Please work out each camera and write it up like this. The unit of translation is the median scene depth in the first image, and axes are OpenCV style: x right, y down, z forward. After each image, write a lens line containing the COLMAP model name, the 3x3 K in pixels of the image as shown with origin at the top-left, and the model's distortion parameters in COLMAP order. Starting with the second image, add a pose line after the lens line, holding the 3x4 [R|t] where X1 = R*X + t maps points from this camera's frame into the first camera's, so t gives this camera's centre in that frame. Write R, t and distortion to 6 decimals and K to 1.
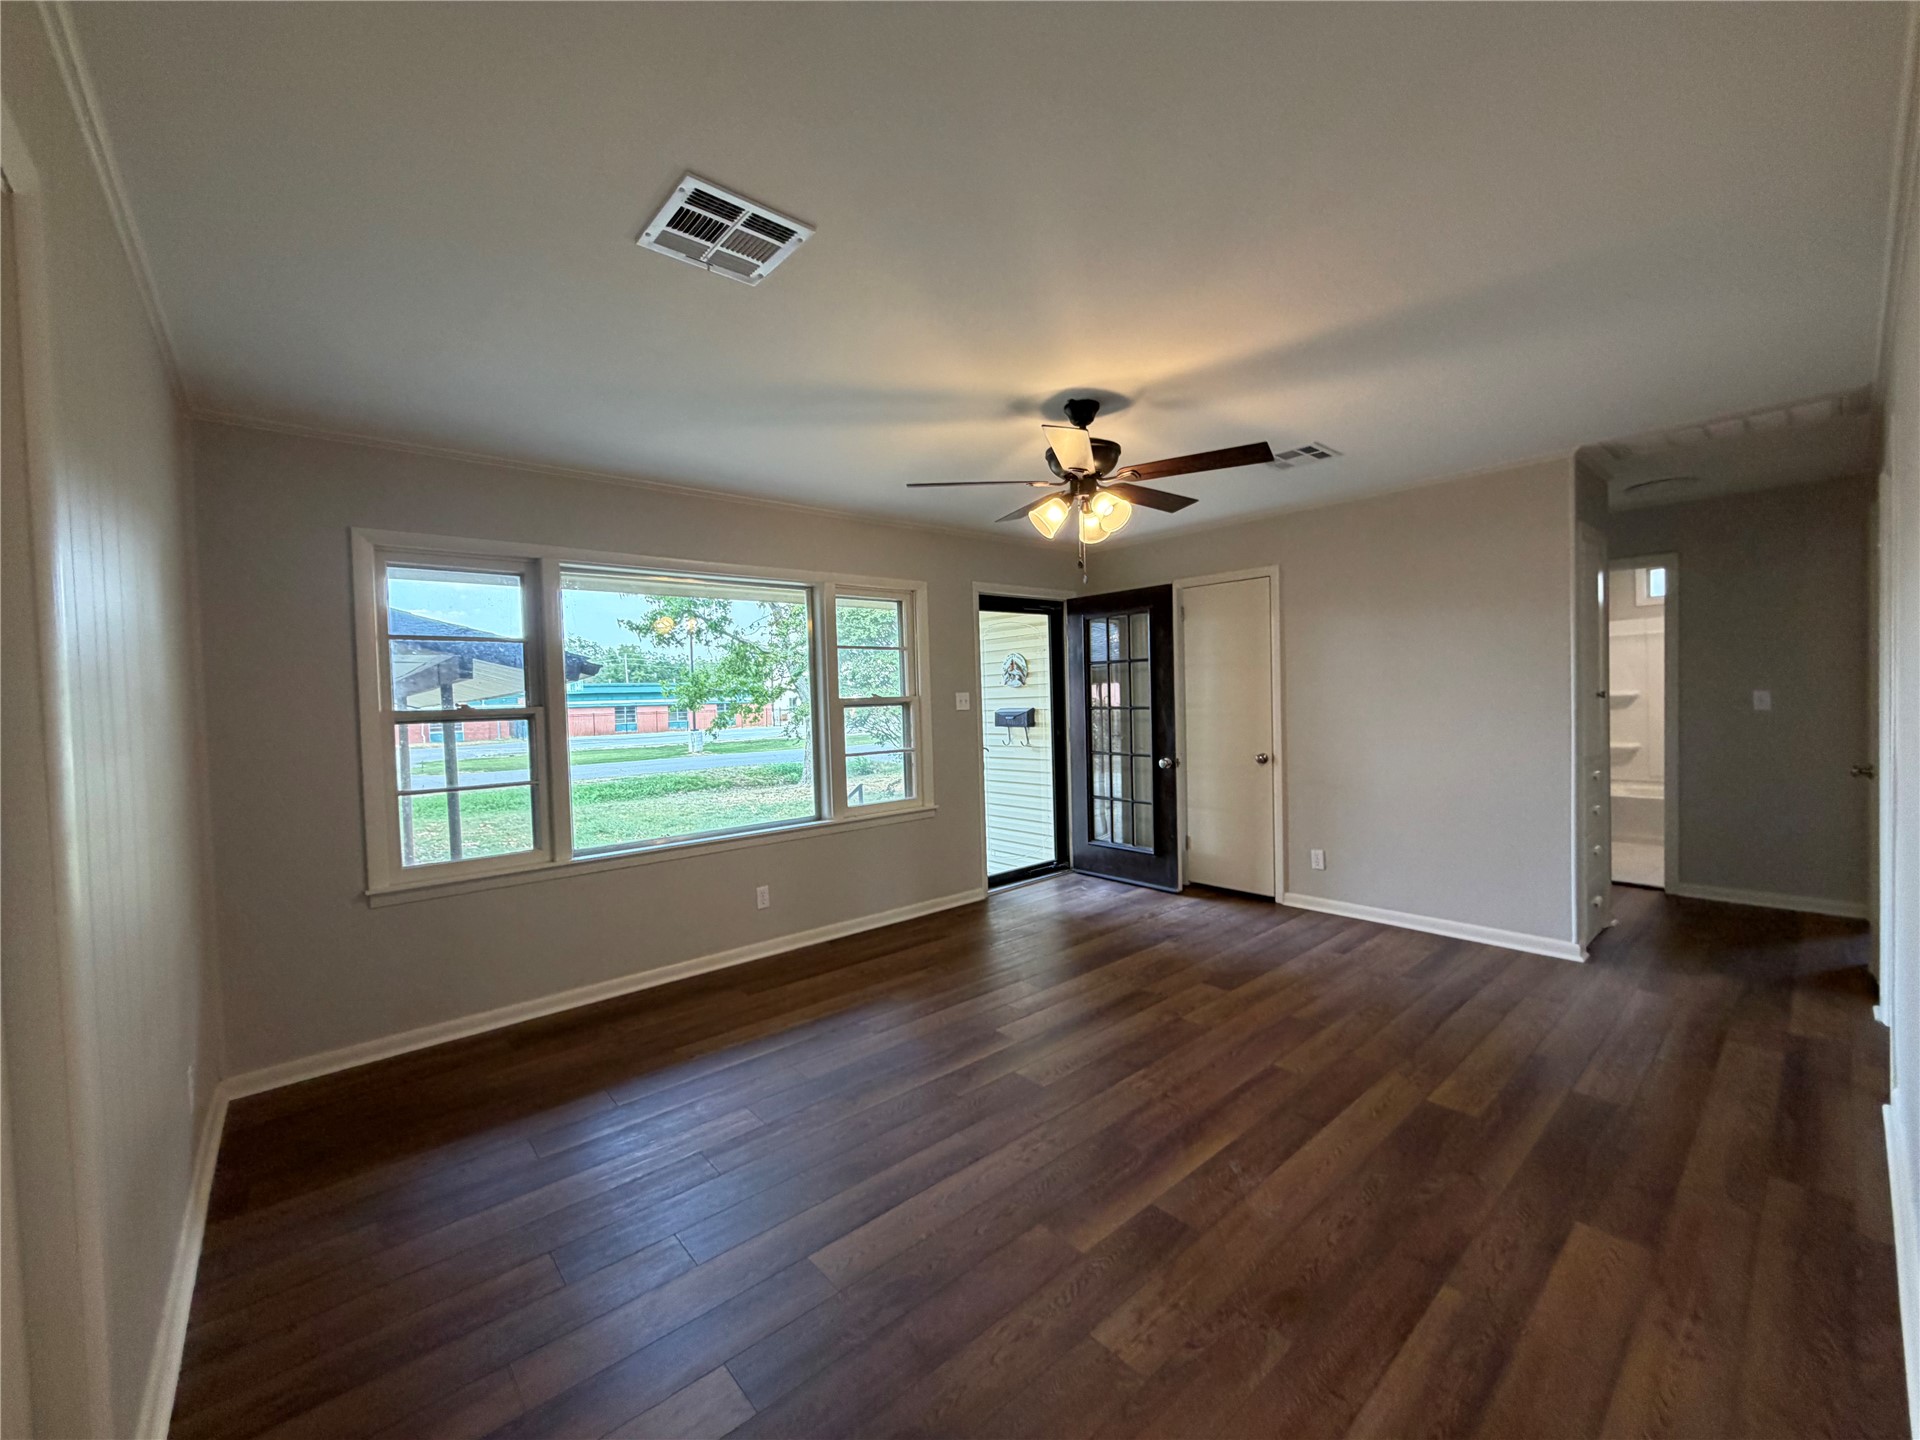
lens RADIAL K [[768.4, 0, 955.3], [0, 768.4, 720.8], [0, 0, 1]] dist [-0.004997, 0.000708]
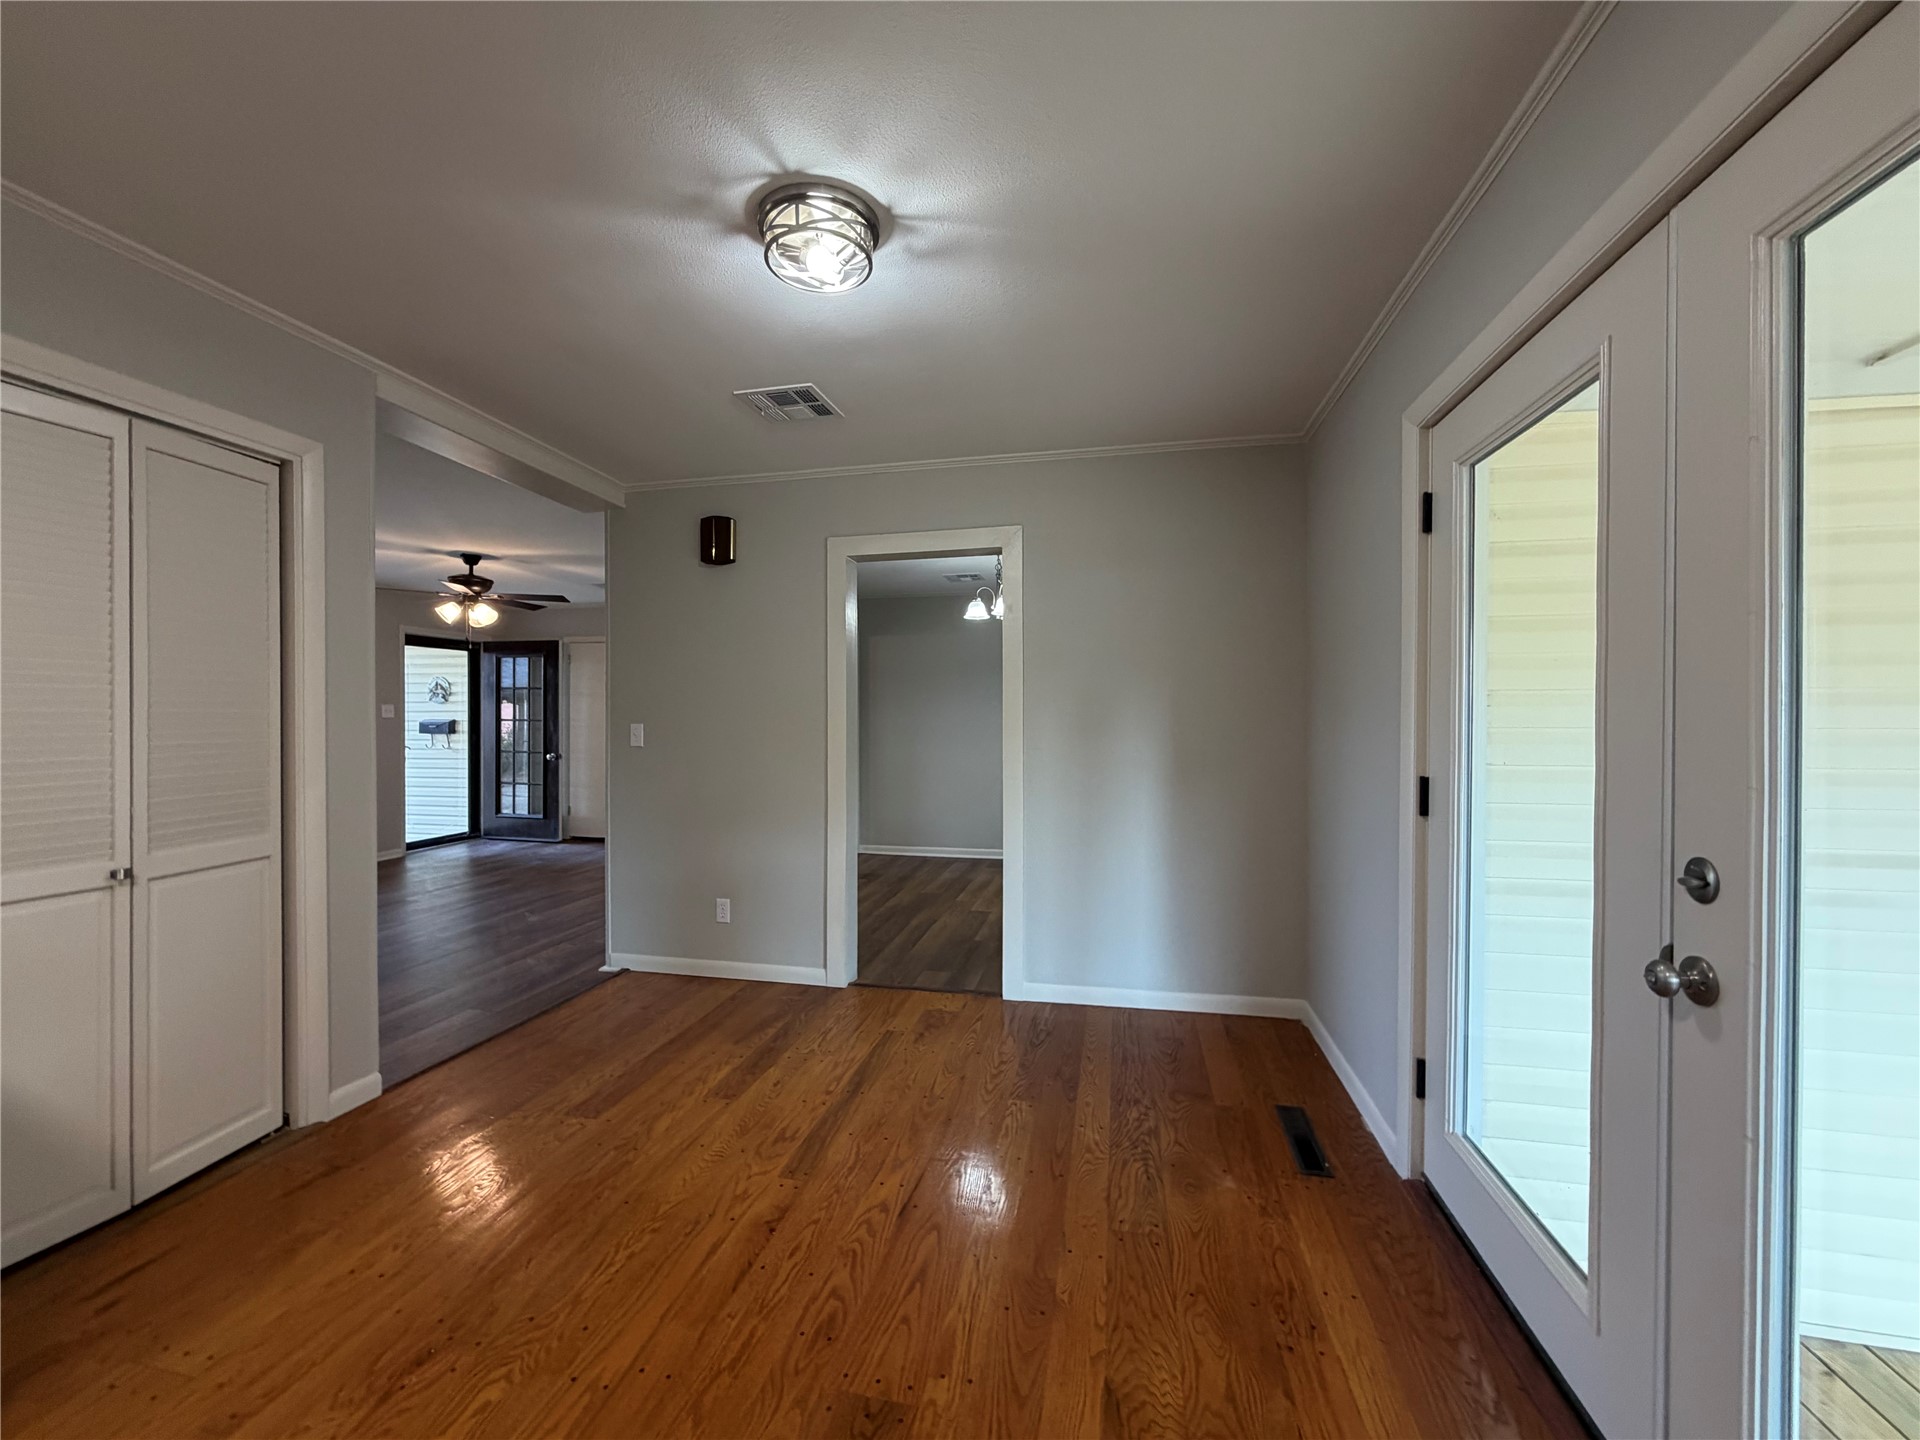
lens RADIAL K [[768.4, 0, 952.3], [0, 768.4, 717.8], [0, 0, 1]] dist [-0.004997, 0.000708]
pose [[0.799993, 0.029604, 0.599278, -0.003359], [-0.006914, 0.999171, -0.040128, 0.029782], [-0.599969, 0.027959, 0.799535, -0.613191]]
